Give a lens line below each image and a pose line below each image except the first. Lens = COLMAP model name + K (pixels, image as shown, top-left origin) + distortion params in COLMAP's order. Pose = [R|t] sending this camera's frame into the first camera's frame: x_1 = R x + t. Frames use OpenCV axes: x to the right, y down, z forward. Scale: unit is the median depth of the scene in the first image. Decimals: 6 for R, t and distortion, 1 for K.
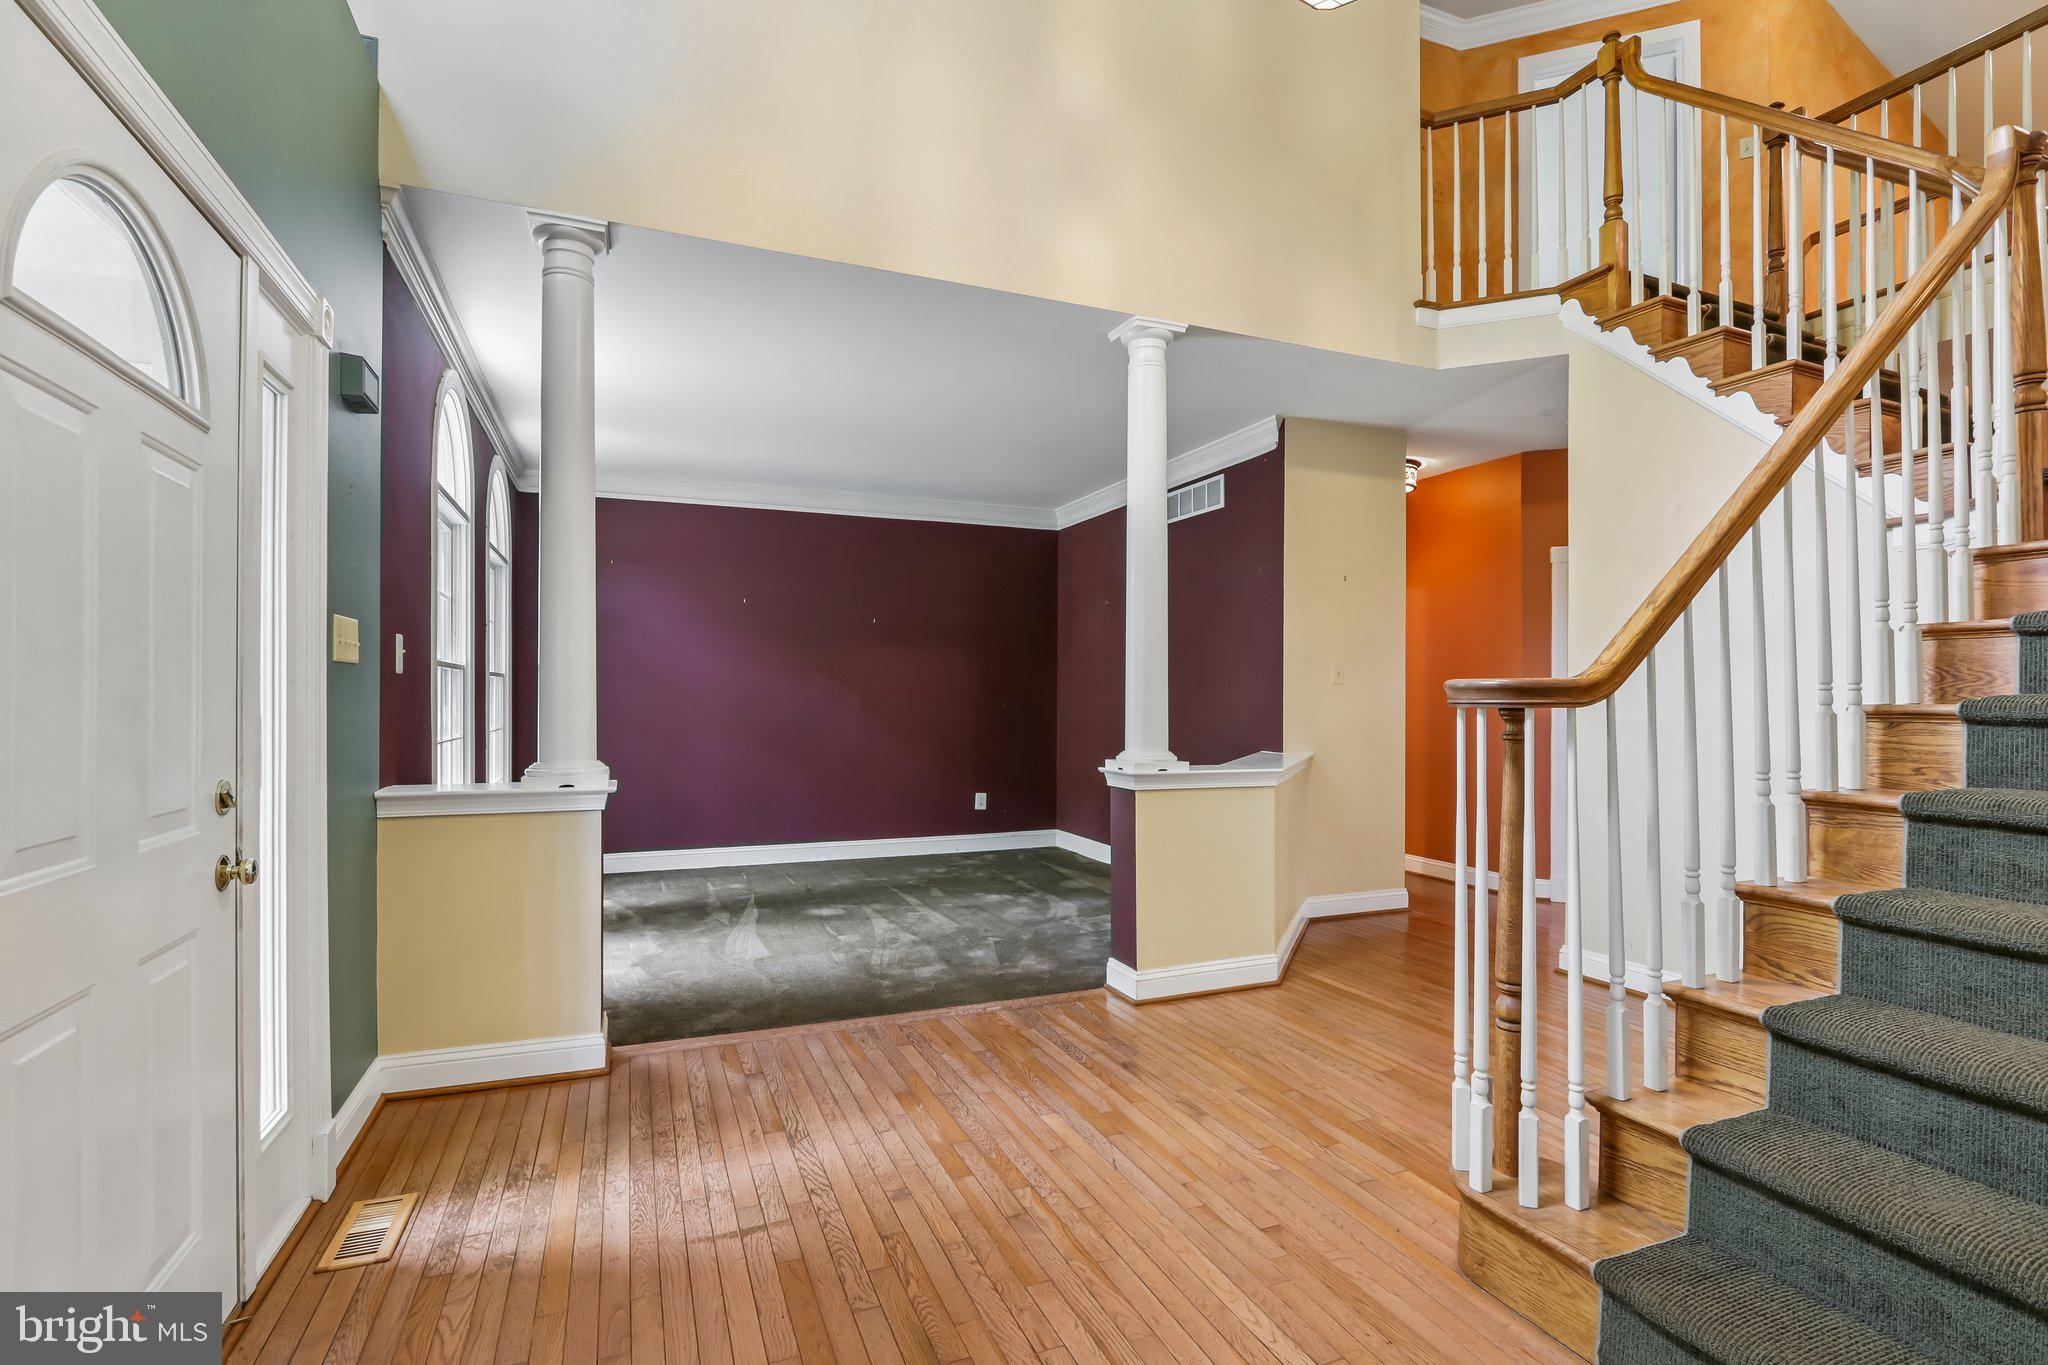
lens RADIAL K [[945.4, 0, 1024.2], [0, 945.4, 698.2], [0, 0, 1]] dist [-0.021387, 0.004201]
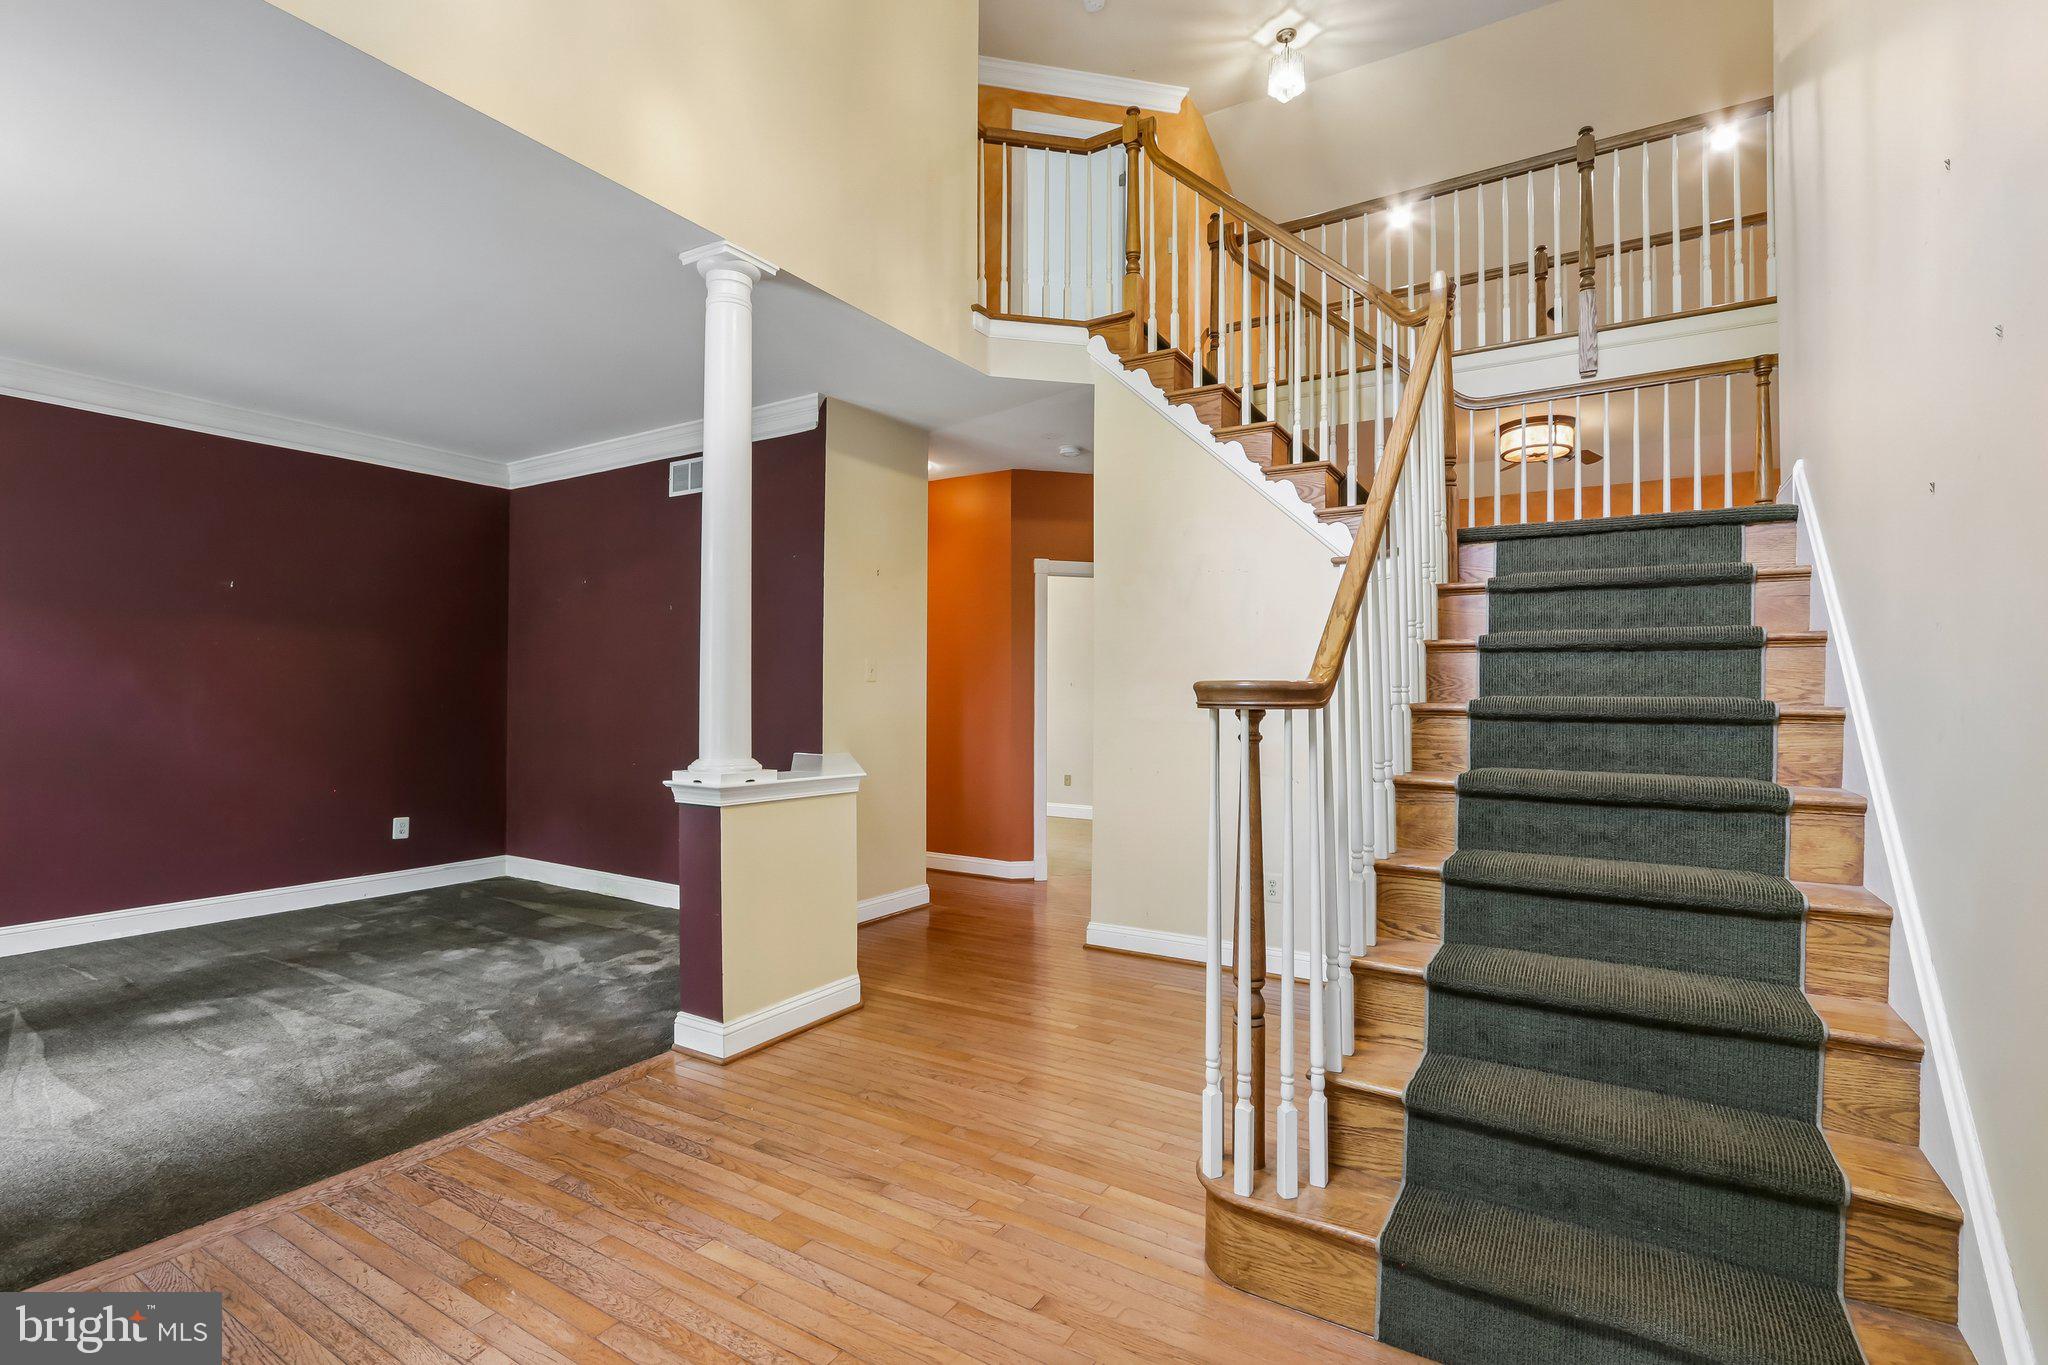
lens RADIAL K [[945.4, 0, 1029.7], [0, 945.4, 689.6], [0, 0, 1]] dist [-0.021387, 0.004201]
pose [[0.814855, 0.004454, 0.579648, -0.145303], [-0.002266, 0.999987, -0.004499, -0.003216], [-0.579661, 0.002353, 0.814855, 0.165010]]
